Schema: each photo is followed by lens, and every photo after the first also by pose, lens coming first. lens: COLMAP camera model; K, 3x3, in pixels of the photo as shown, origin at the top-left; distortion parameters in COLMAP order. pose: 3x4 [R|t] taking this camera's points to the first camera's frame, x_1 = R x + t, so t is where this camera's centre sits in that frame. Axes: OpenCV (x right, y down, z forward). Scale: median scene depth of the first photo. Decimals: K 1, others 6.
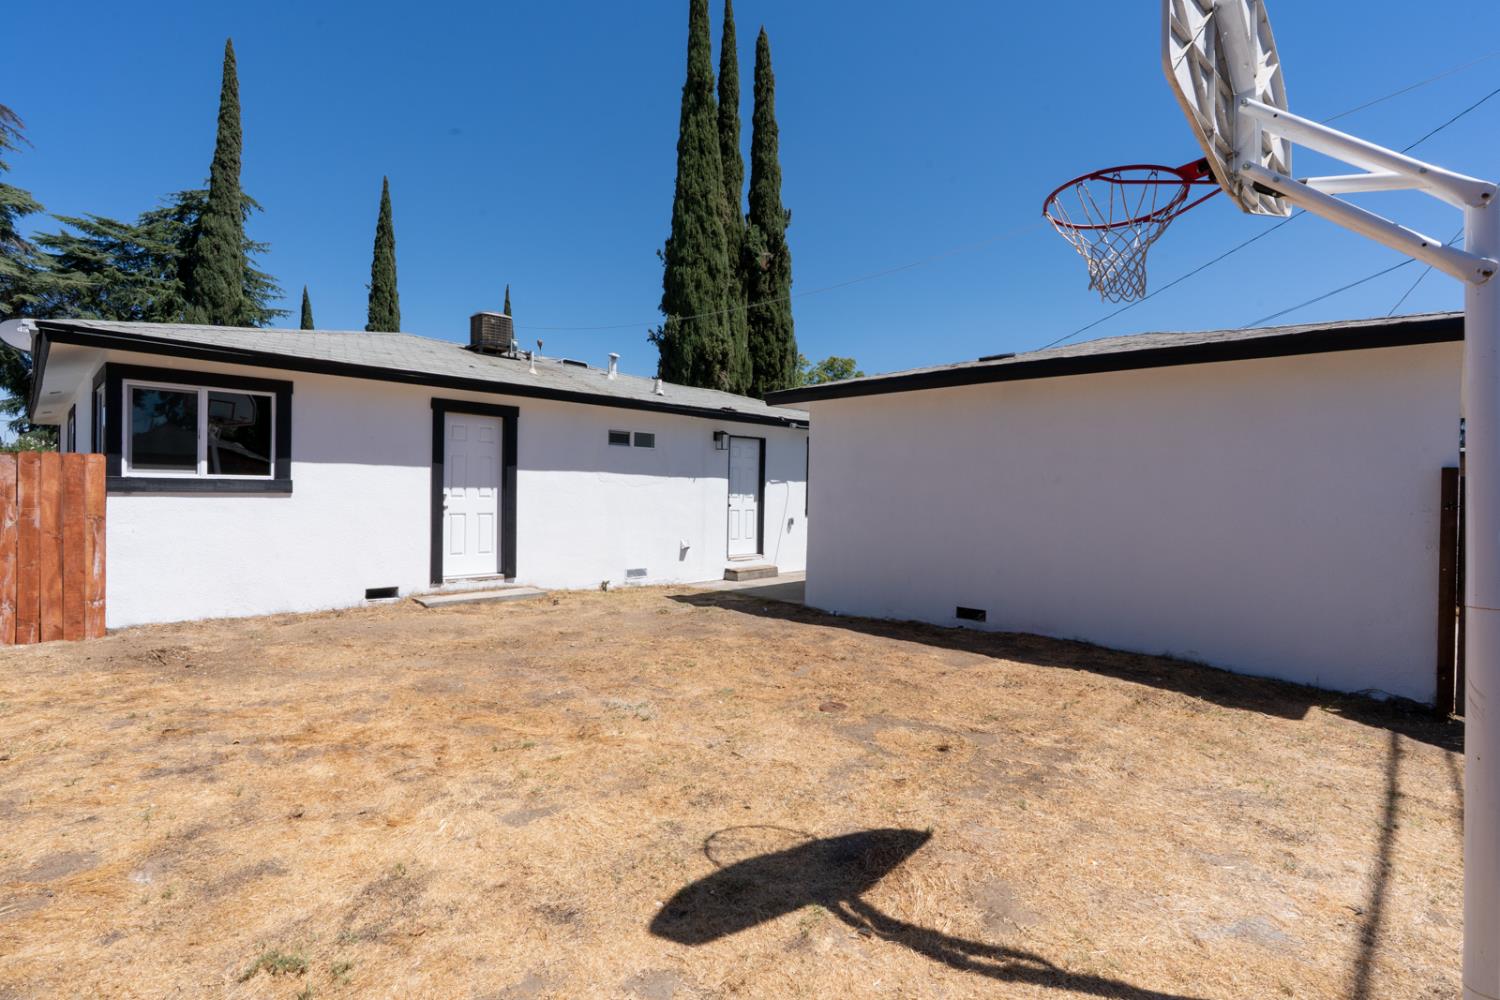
lens RADIAL K [[711.2, 0, 750.0], [0, 711.2, 500.0], [0, 0, 1]] dist [-0.000216, 0.000792]
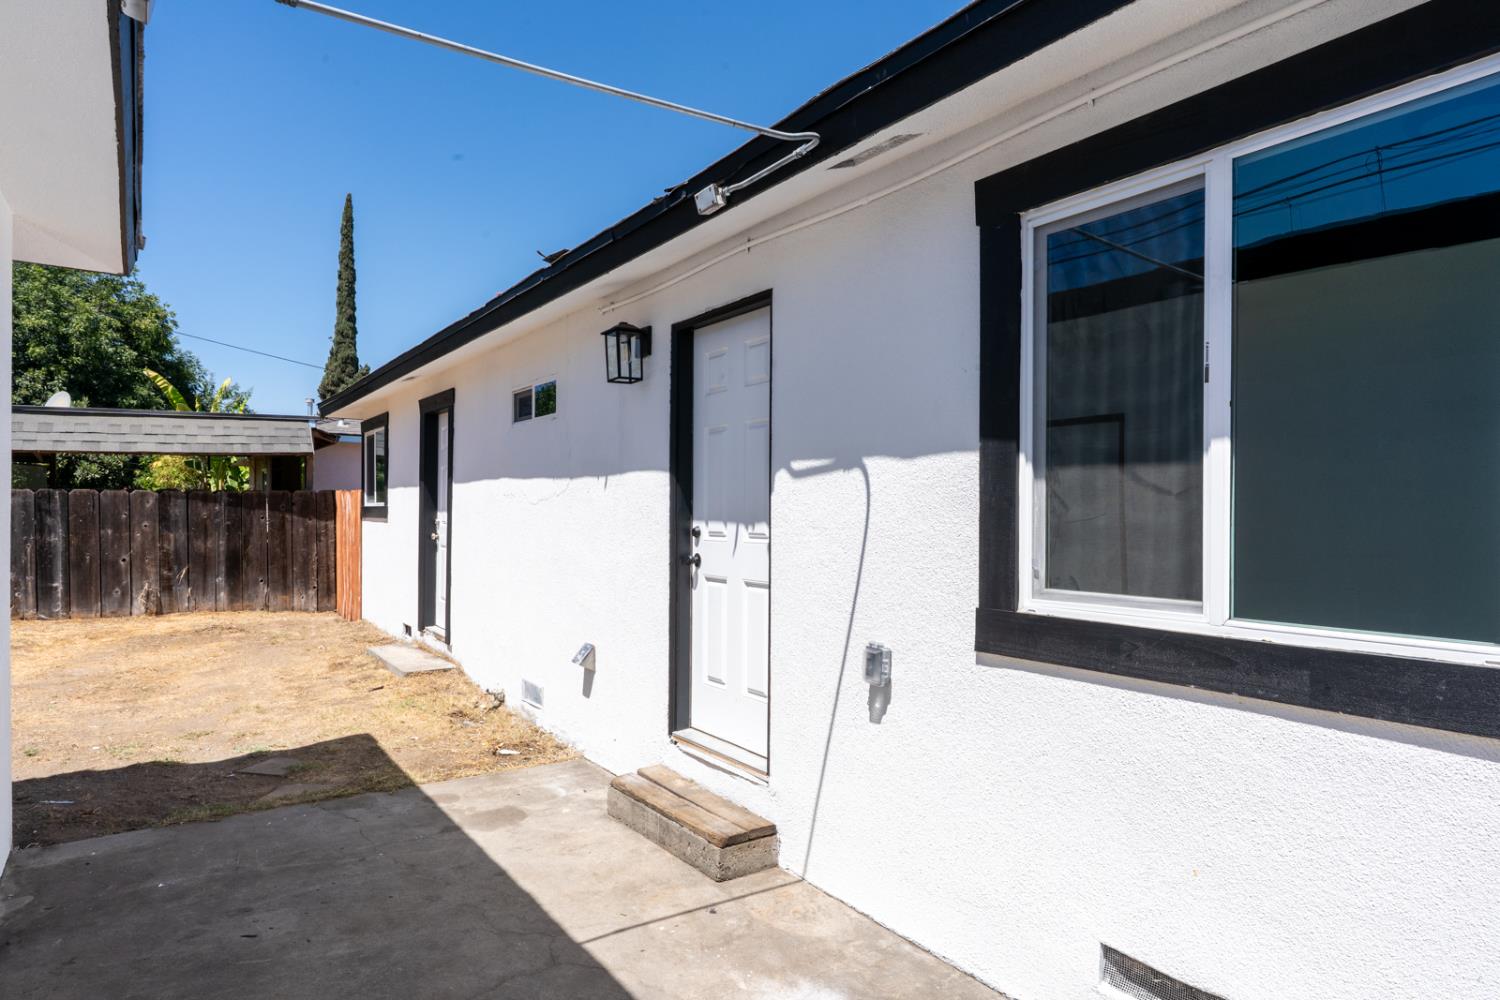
lens RADIAL K [[886.4, 0, 750.0], [0, 886.4, 500.0], [0, 0, 1]] dist [0.030539, 0.000064]
pose [[-0.203434, -0.029125, -0.978655, 0.439369], [-0.022156, 0.999438, -0.025138, -0.011979], [0.978838, 0.016569, -0.203966, 1.473177]]
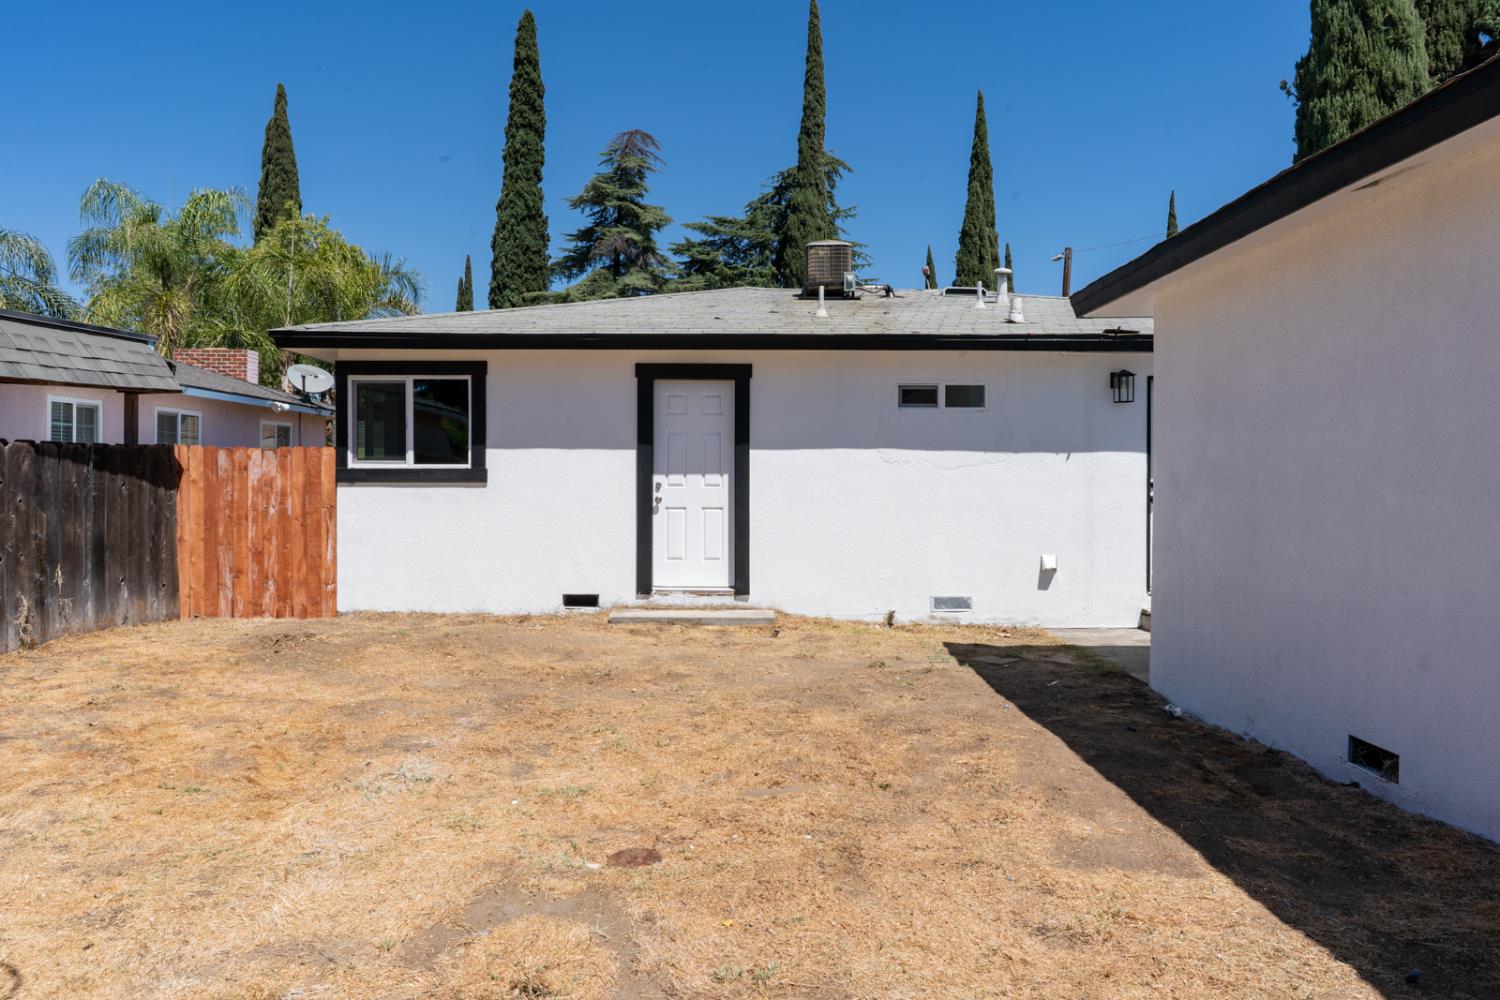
lens RADIAL K [[965.3, 0, 747.7], [0, 965.3, 486.1], [0, 0, 1]] dist [-0.000774, -0.001114]
pose [[0.704156, -0.008971, -0.709988, 0.390335], [0.000691, 0.999928, -0.011949, 0.008067], [0.710045, 0.007923, 0.704112, 0.298472]]
